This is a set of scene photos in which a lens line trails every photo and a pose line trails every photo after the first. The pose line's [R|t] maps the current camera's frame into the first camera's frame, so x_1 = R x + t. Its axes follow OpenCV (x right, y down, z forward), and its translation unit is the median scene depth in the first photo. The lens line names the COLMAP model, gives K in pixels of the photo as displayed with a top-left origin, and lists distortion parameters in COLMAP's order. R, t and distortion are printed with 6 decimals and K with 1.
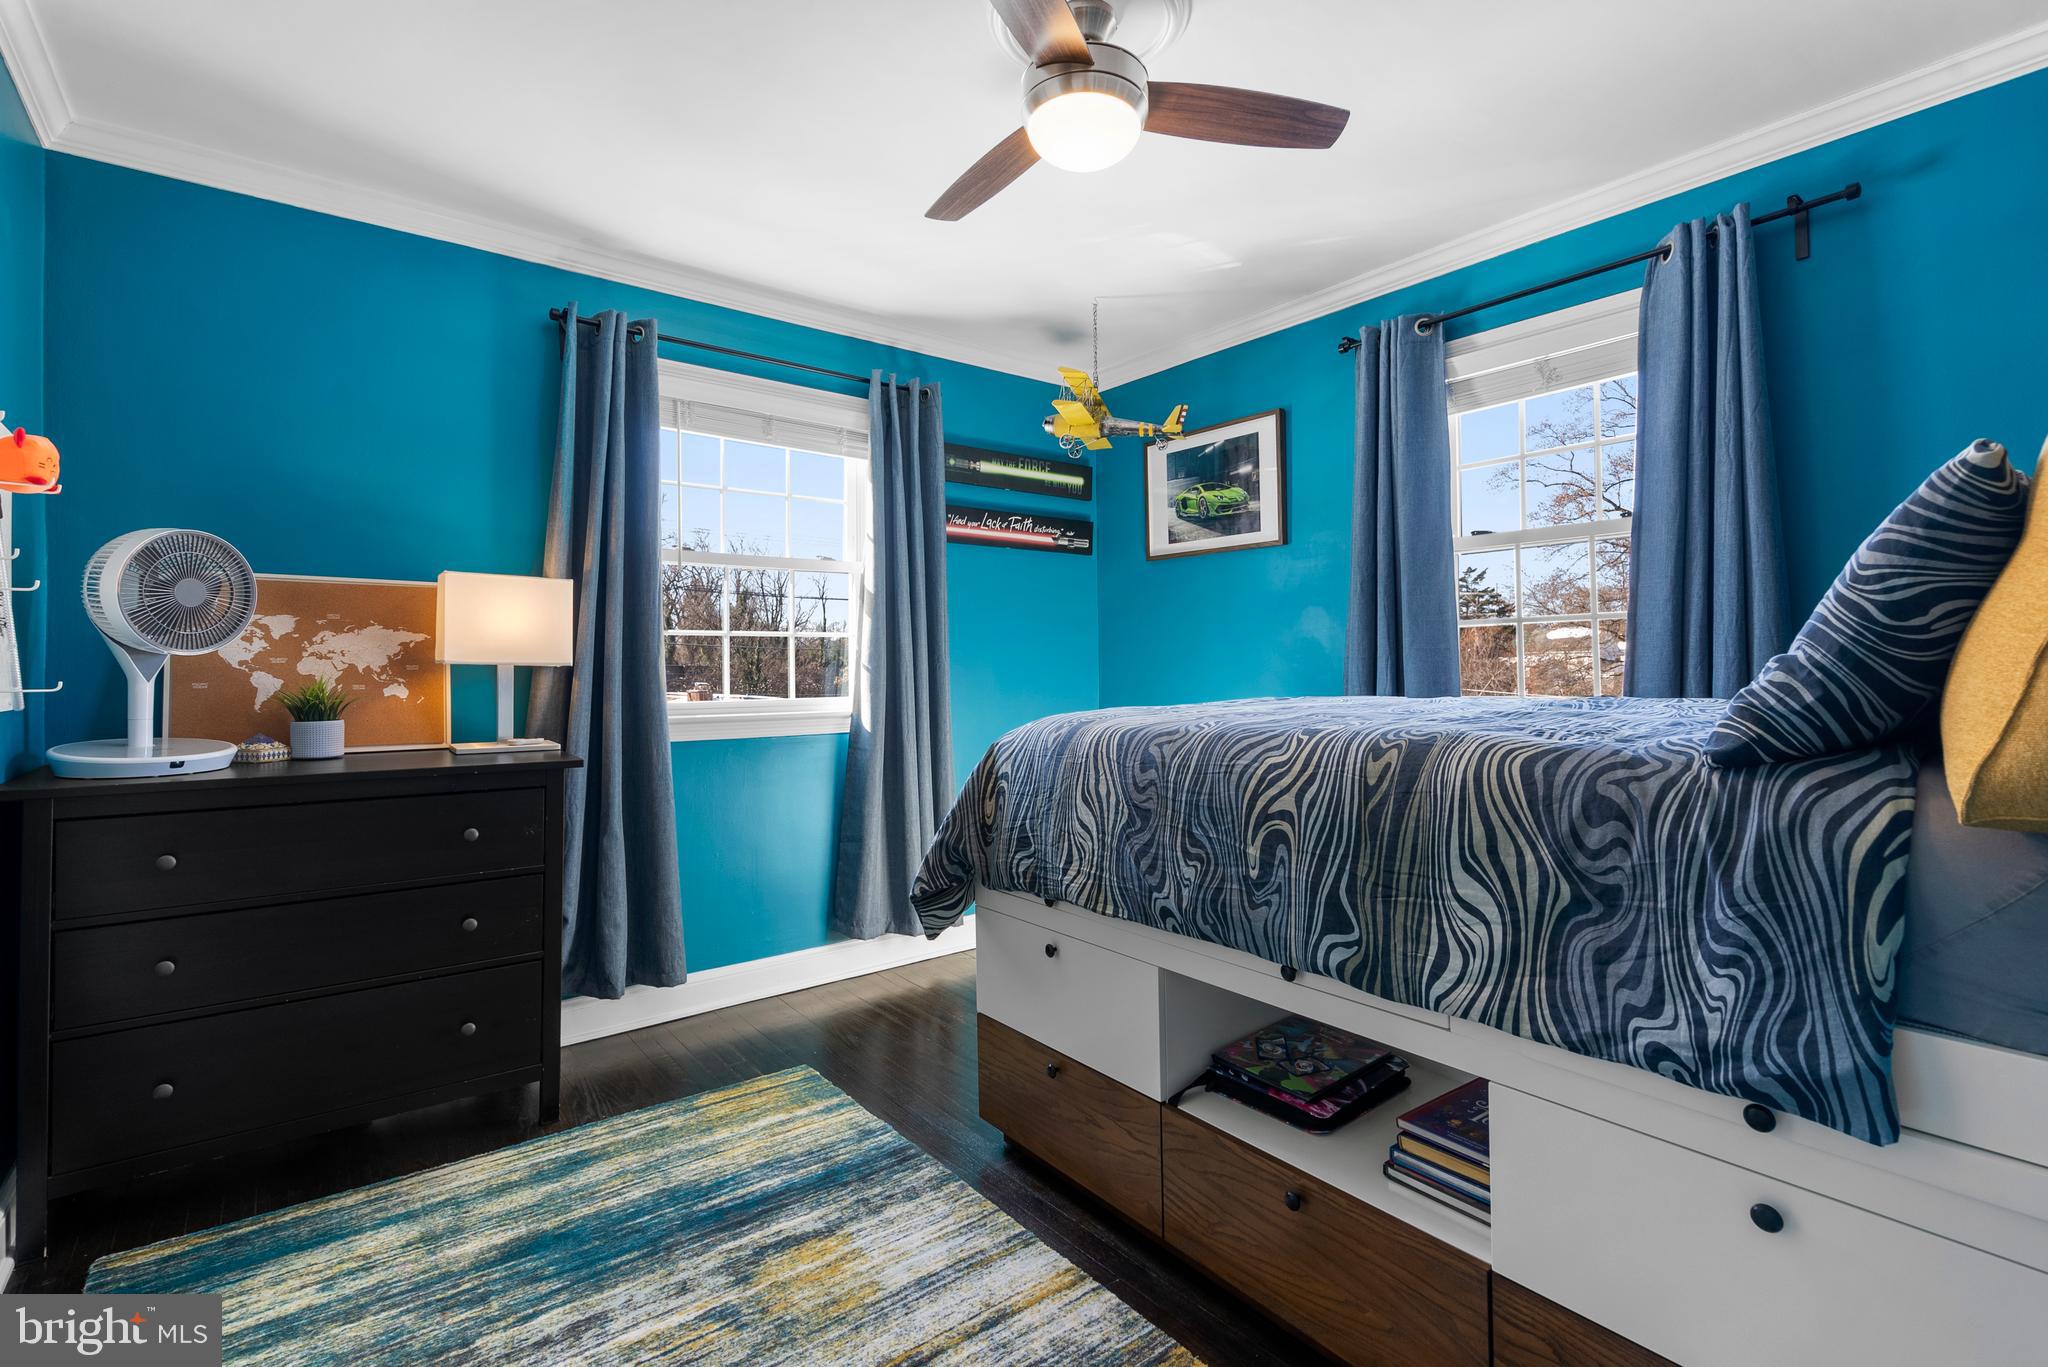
lens RADIAL K [[940.1, 0, 1027.0], [0, 940.1, 672.0], [0, 0, 1]] dist [-0.001539, -0.000897]
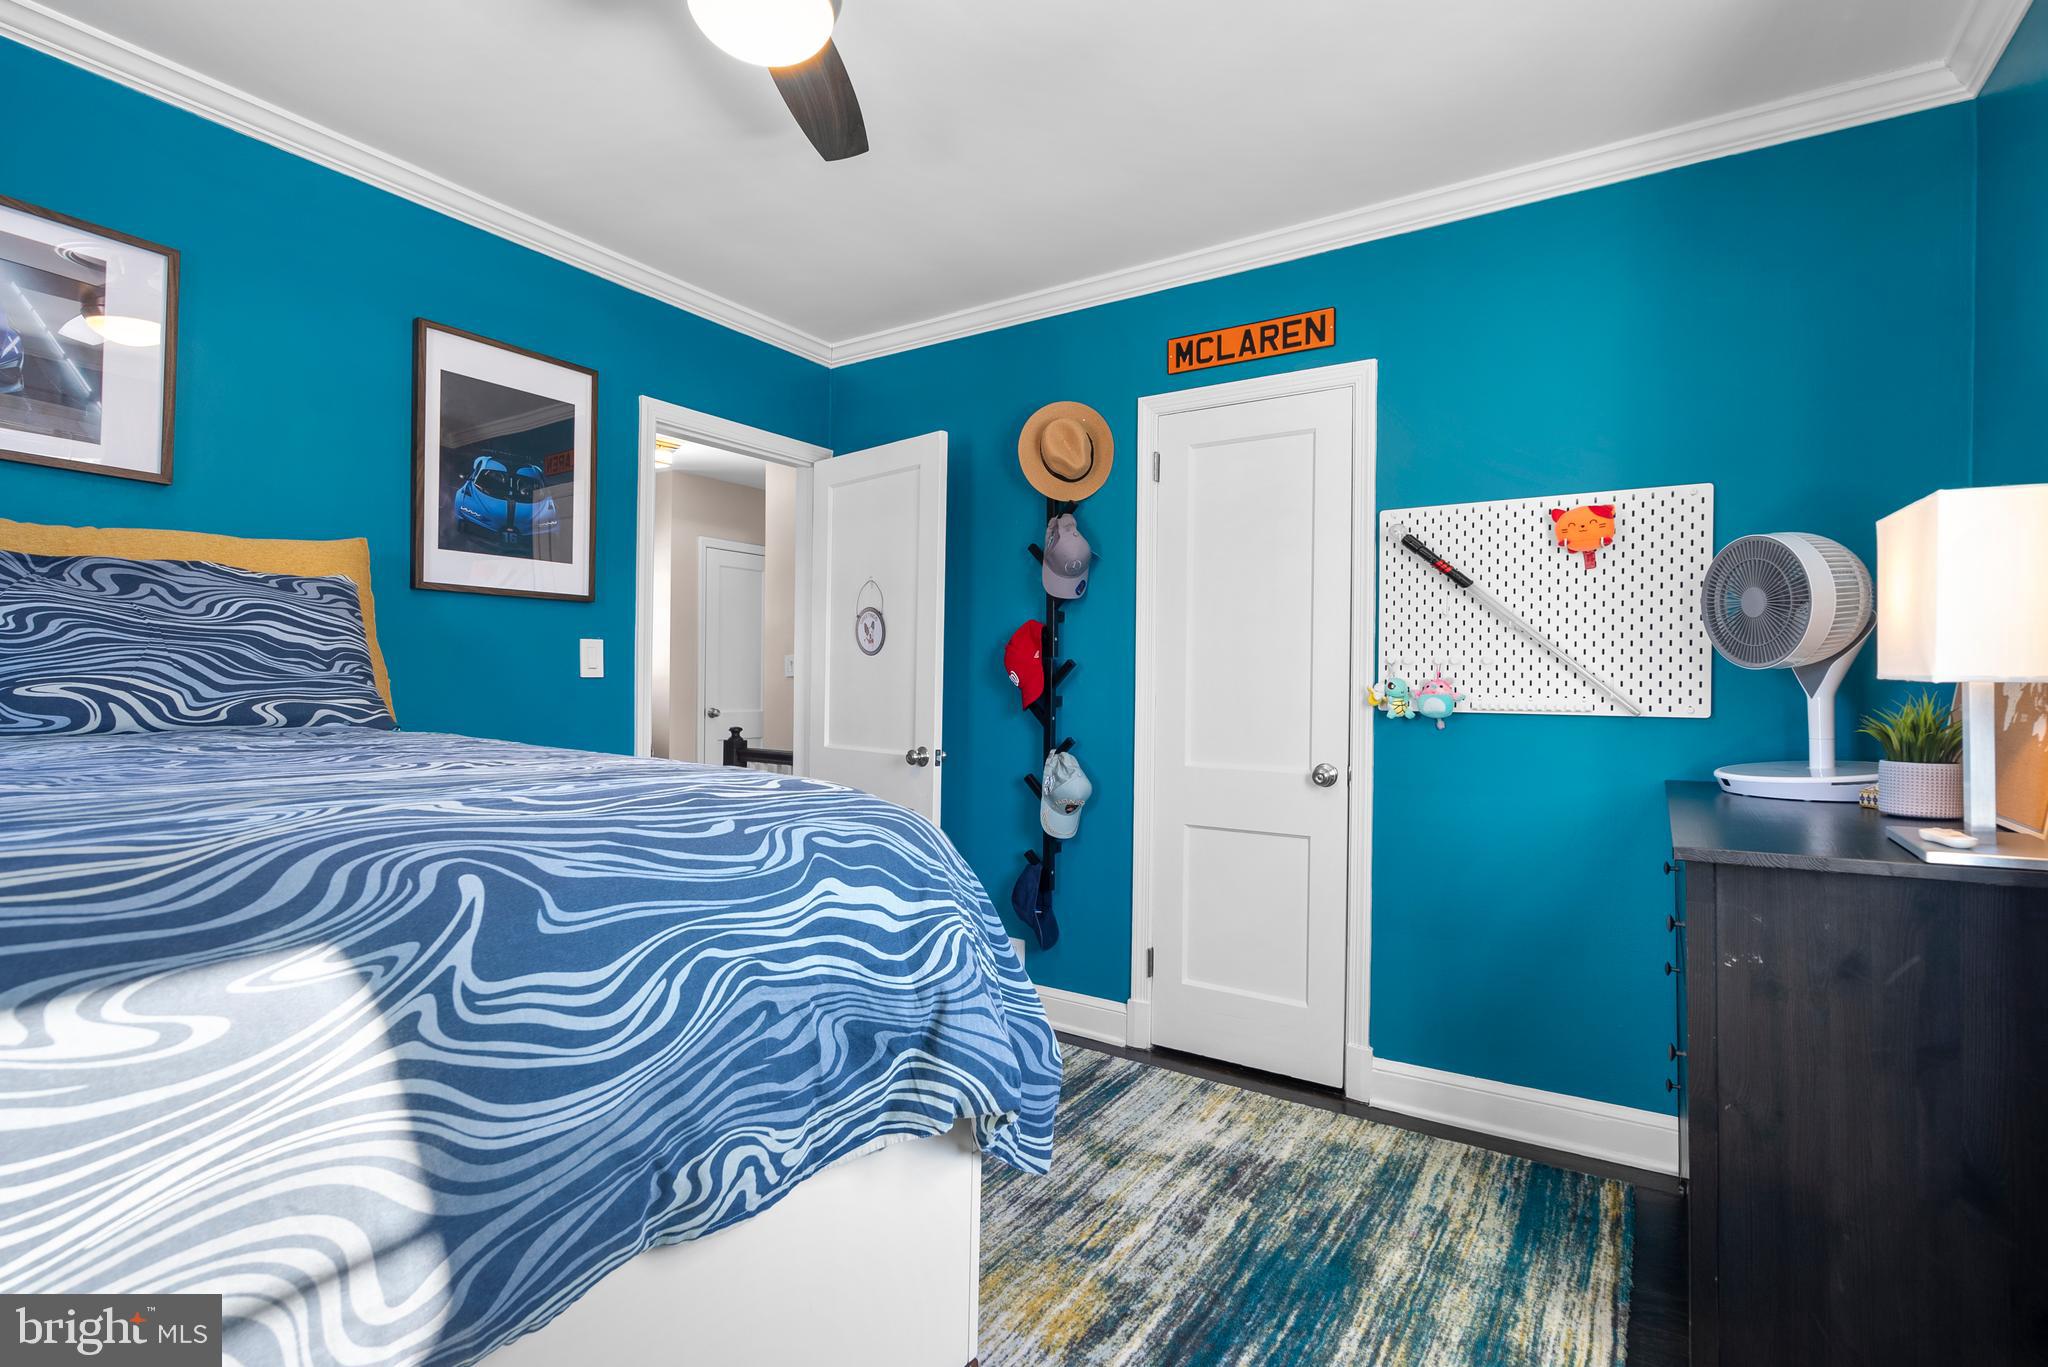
lens RADIAL K [[940.1, 0, 1028.8], [0, 940.1, 679.0], [0, 0, 1]] dist [-0.001539, -0.000897]
pose [[-0.947258, -0.001737, -0.320466, 0.104909], [-0.003319, 0.999985, 0.004393, -0.012159], [0.320454, 0.005225, -0.947250, 1.863423]]
